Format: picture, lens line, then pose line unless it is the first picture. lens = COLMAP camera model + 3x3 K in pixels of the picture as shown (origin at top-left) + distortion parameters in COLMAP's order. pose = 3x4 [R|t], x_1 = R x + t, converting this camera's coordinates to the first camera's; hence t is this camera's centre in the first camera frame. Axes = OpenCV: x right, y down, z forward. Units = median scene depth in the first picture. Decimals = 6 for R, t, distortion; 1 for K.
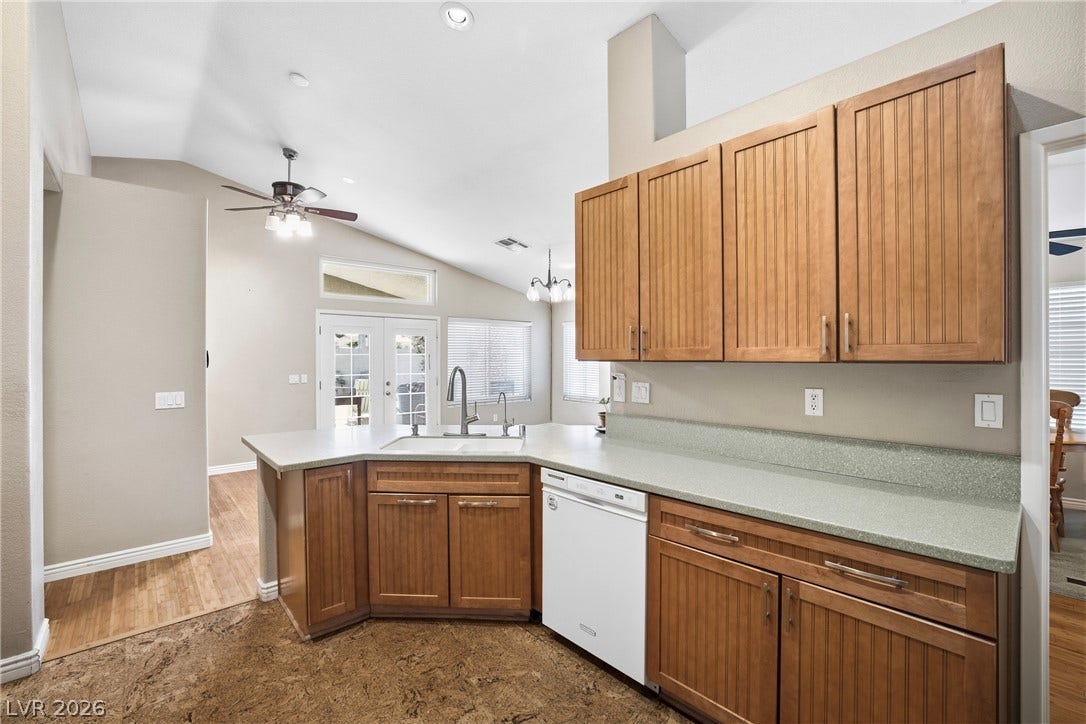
lens RADIAL K [[461.5, 0, 541.3], [0, 461.5, 361.6], [0, 0, 1]] dist [-0.046622, 0.015747]
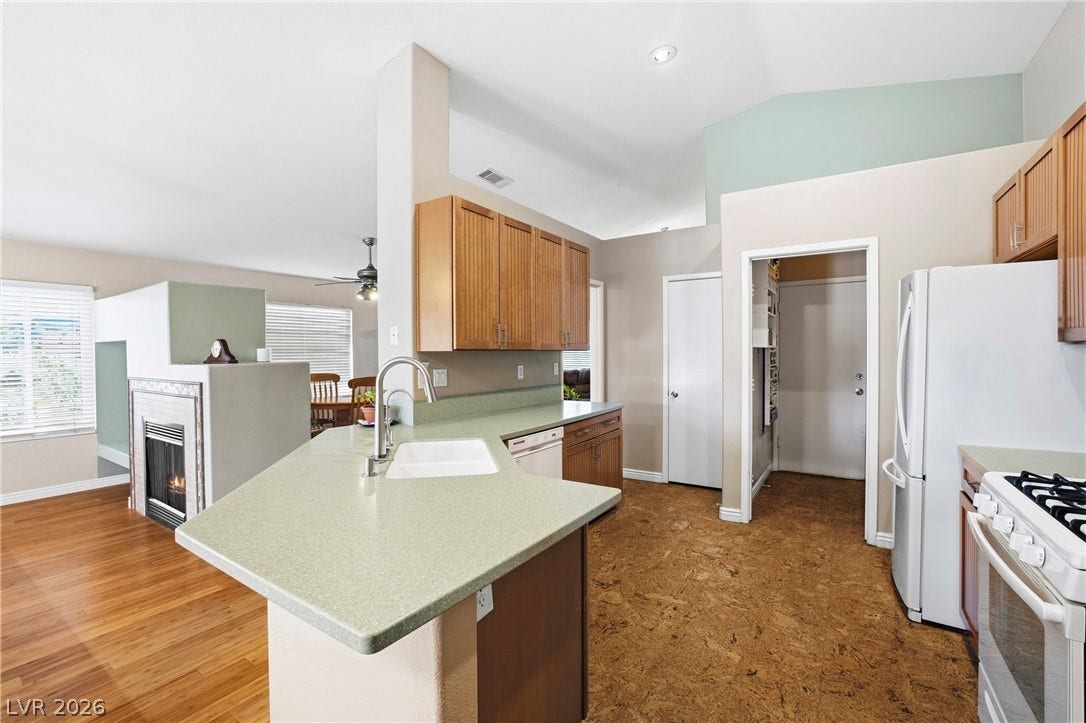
lens RADIAL K [[466.2, 0, 546.8], [0, 466.2, 359.9], [0, 0, 1]] dist [-0.044141, 0.014057]
pose [[-0.254494, -0.010950, 0.967012, -0.911163], [0.015603, 0.999759, 0.015427, 0.006403], [-0.966948, 0.019014, -0.254262, 0.941139]]
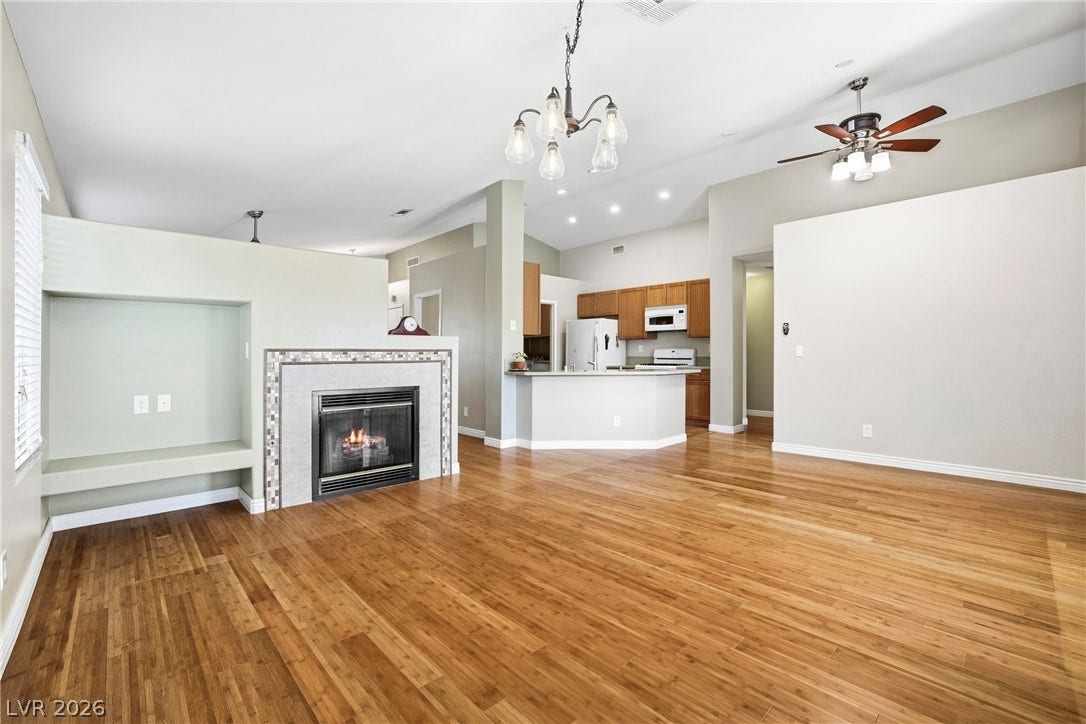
lens RADIAL K [[466.2, 0, 546.8], [0, 466.2, 360.4], [0, 0, 1]] dist [-0.044141, 0.014057]
pose [[-0.999473, 0.009038, -0.031162, 0.101277], [0.008421, 0.999767, 0.019882, 0.074045], [0.031334, 0.019609, -0.999317, 3.011983]]
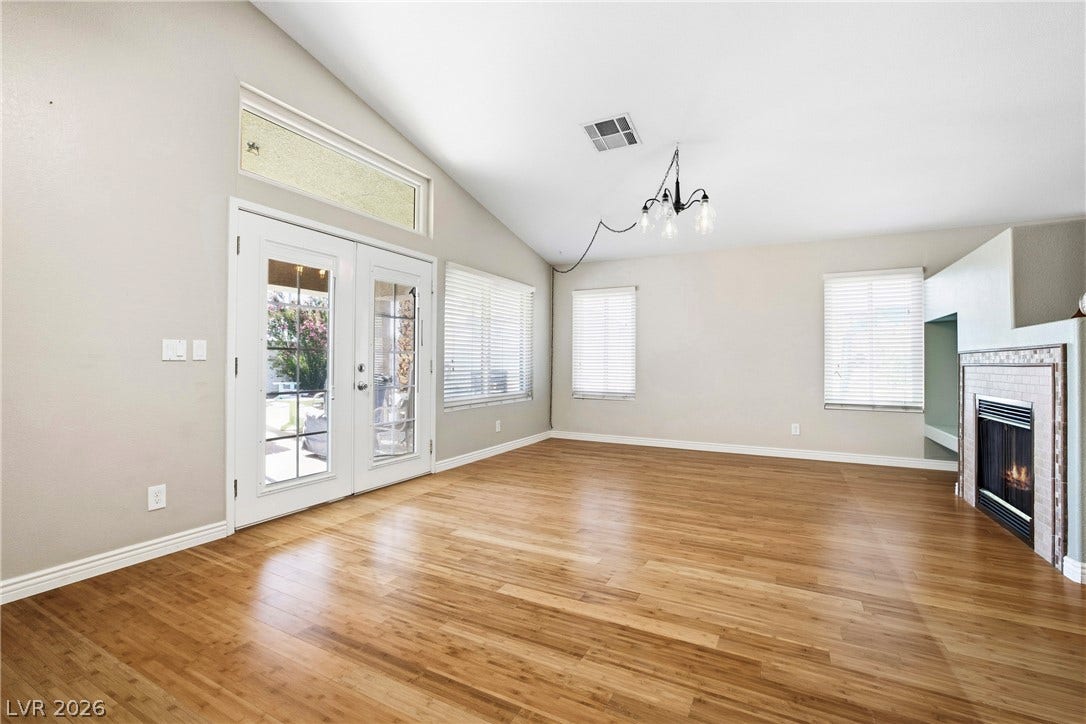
lens RADIAL K [[468.6, 0, 542.8], [0, 468.6, 356.8], [0, 0, 1]] dist [-0.048019, 0.018553]
pose [[0.936591, 0.013099, 0.350180, -0.793844], [-0.005435, 0.999724, -0.022861, 0.112430], [-0.350383, 0.019508, 0.936403, 1.035311]]
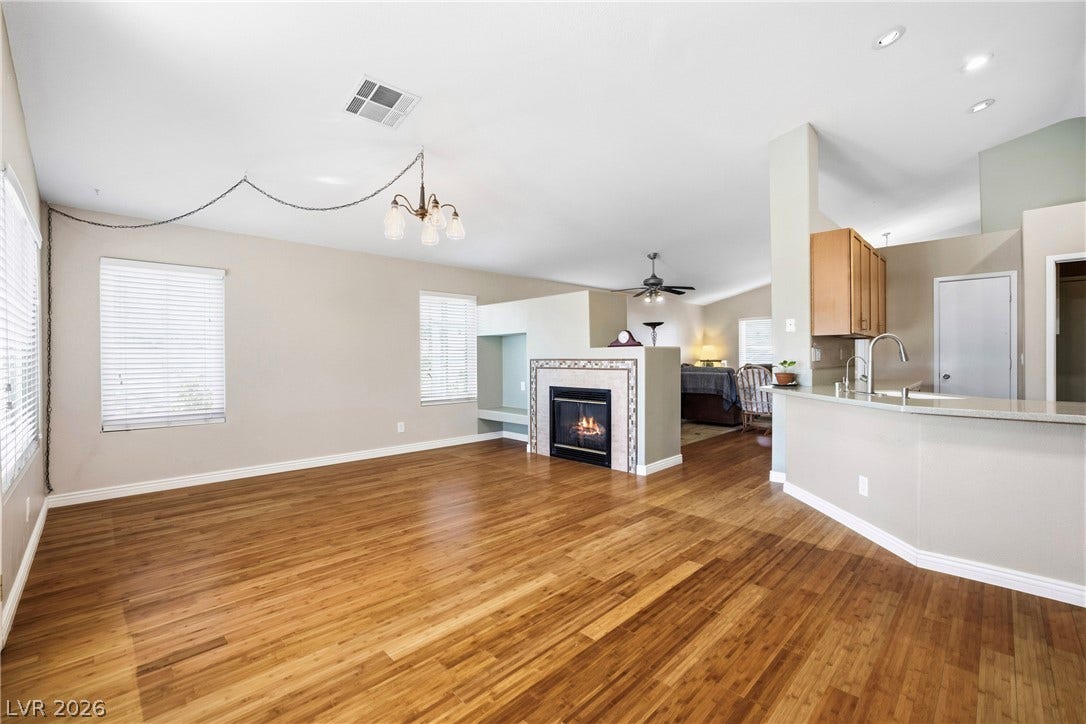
lens RADIAL K [[468.6, 0, 542.8], [0, 468.6, 356.8], [0, 0, 1]] dist [-0.048019, 0.018553]
pose [[-0.049816, 0.003894, 0.998751, -1.277538], [0.015028, 0.999882, -0.003149, 0.059053], [-0.998645, 0.014853, -0.049869, 1.886557]]
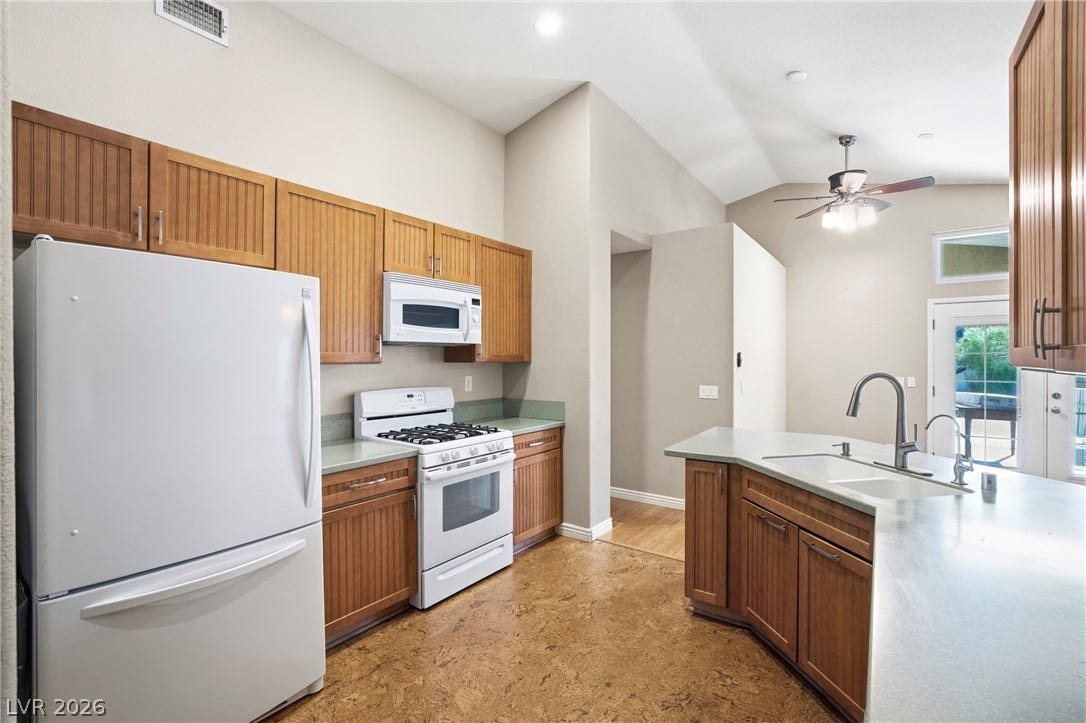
lens RADIAL K [[476.4, 0, 543.0], [0, 476.4, 361.5], [0, 0, 1]] dist [-0.050972, 0.020786]
pose [[0.202286, 0.008249, -0.979292, 0.427600], [-0.005100, 0.999960, 0.007370, -0.008973], [0.979313, 0.003504, 0.202319, 0.311889]]
